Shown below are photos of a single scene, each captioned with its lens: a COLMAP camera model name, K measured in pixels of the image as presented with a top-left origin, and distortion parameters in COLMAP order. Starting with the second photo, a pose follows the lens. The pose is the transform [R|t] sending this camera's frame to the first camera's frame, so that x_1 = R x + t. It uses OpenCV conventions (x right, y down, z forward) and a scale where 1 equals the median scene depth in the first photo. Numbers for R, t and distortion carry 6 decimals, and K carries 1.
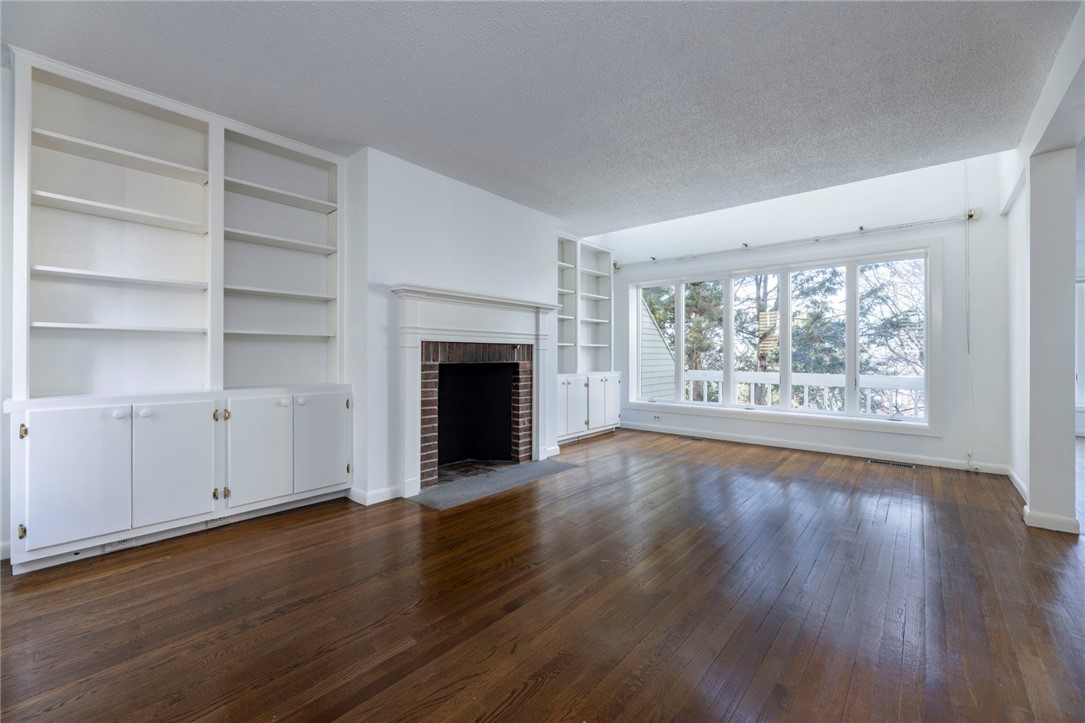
lens RADIAL K [[443.3, 0, 541.8], [0, 443.3, 350.8], [0, 0, 1]] dist [0.006859, 0.000146]
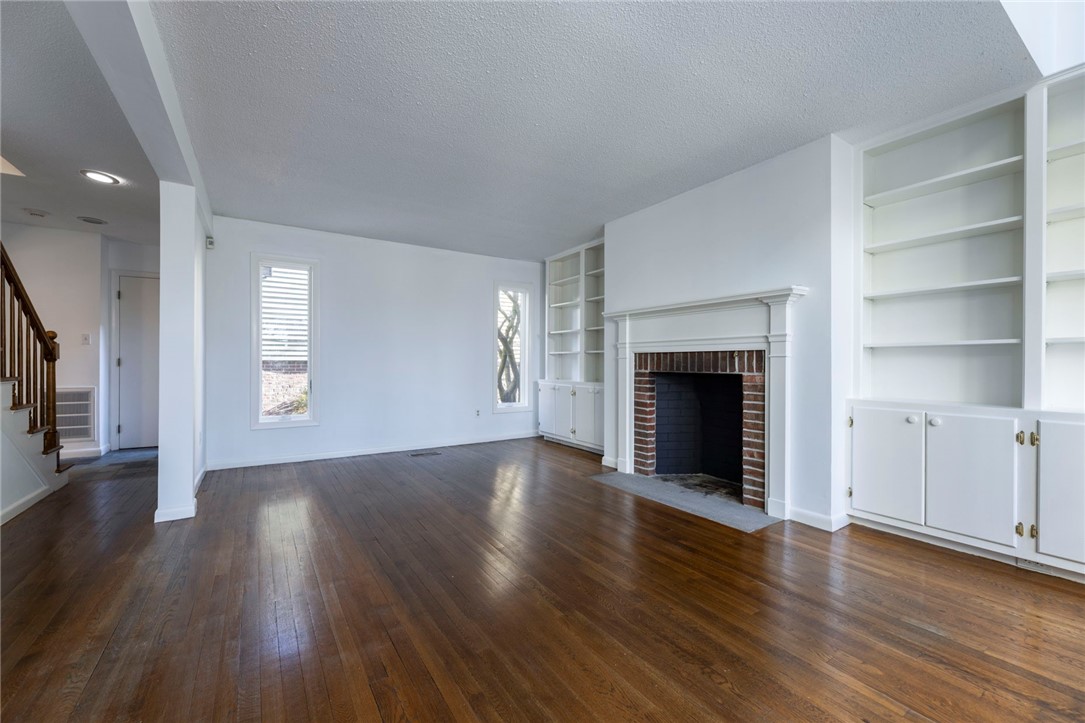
lens RADIAL K [[438.5, 0, 537.9], [0, 438.5, 361.0], [0, 0, 1]] dist [0.000290, 0.000112]
pose [[-0.279022, -0.005547, -0.960269, 0.777633], [0.007806, 0.999937, -0.008045, 0.006599], [0.960253, -0.009741, -0.278961, 0.859548]]
